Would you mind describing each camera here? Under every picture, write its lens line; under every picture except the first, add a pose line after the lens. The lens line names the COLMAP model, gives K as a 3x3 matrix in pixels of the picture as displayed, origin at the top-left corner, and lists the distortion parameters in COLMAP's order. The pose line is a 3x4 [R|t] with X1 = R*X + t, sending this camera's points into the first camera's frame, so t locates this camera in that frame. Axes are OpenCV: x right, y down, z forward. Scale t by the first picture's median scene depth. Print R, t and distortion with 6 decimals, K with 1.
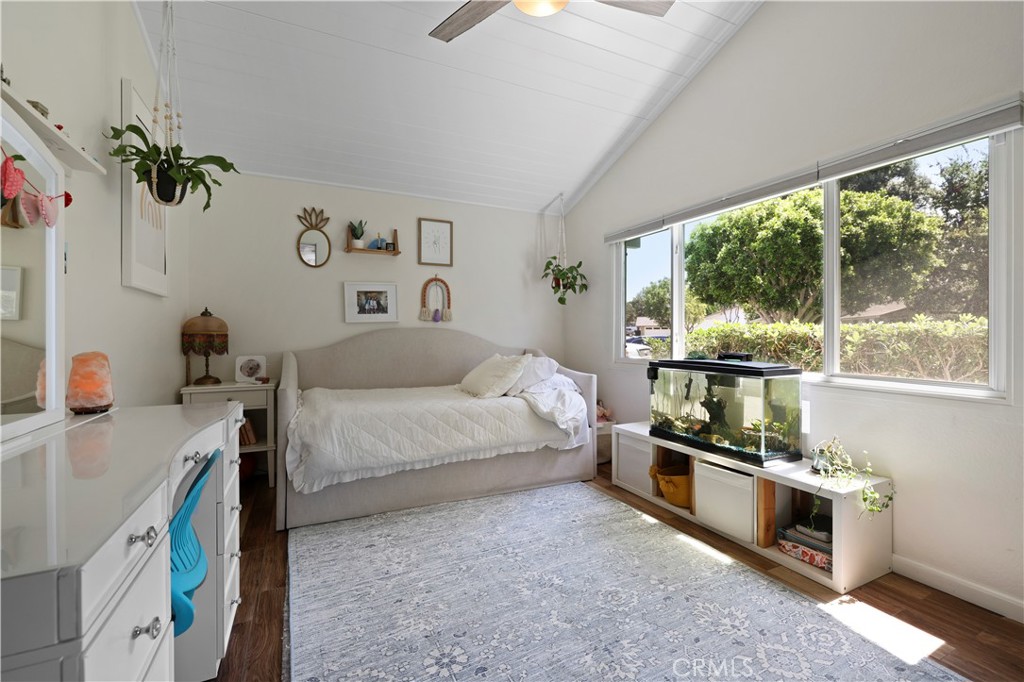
lens RADIAL K [[436.2, 0, 512.0], [0, 436.2, 341.0], [0, 0, 1]] dist [-0.000409, 0.000062]
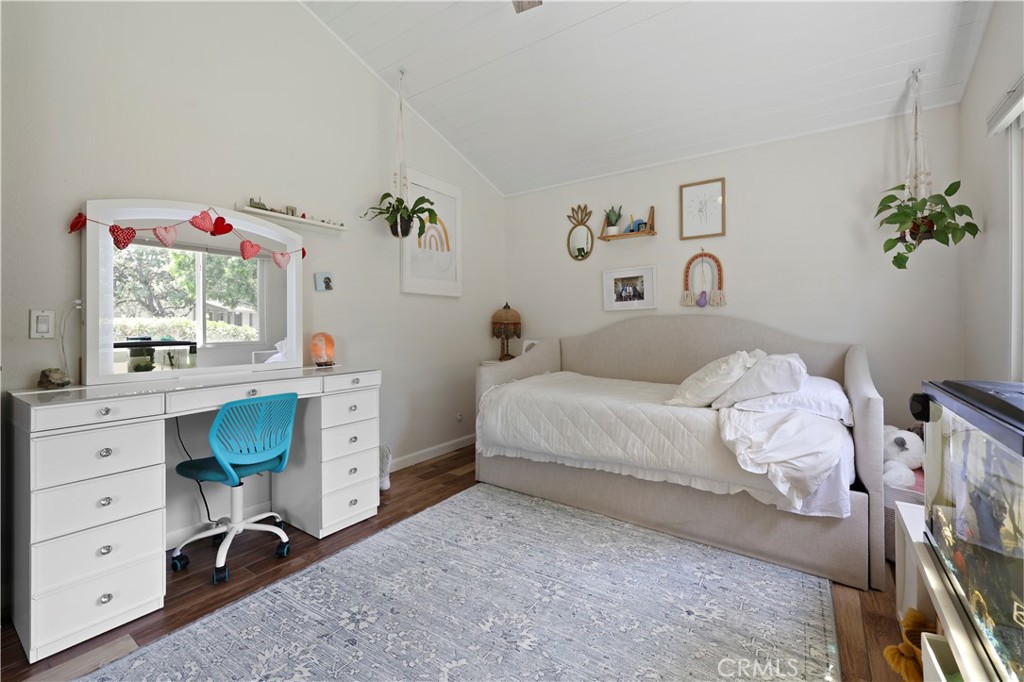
lens RADIAL K [[438.3, 0, 511.5], [0, 438.3, 328.5], [0, 0, 1]] dist [0.000043, -0.000191]
pose [[0.487770, 0.010015, -0.872915, 0.468897], [-0.012163, 0.999915, 0.004675, -0.004076], [0.872888, 0.008337, 0.487850, 0.371057]]
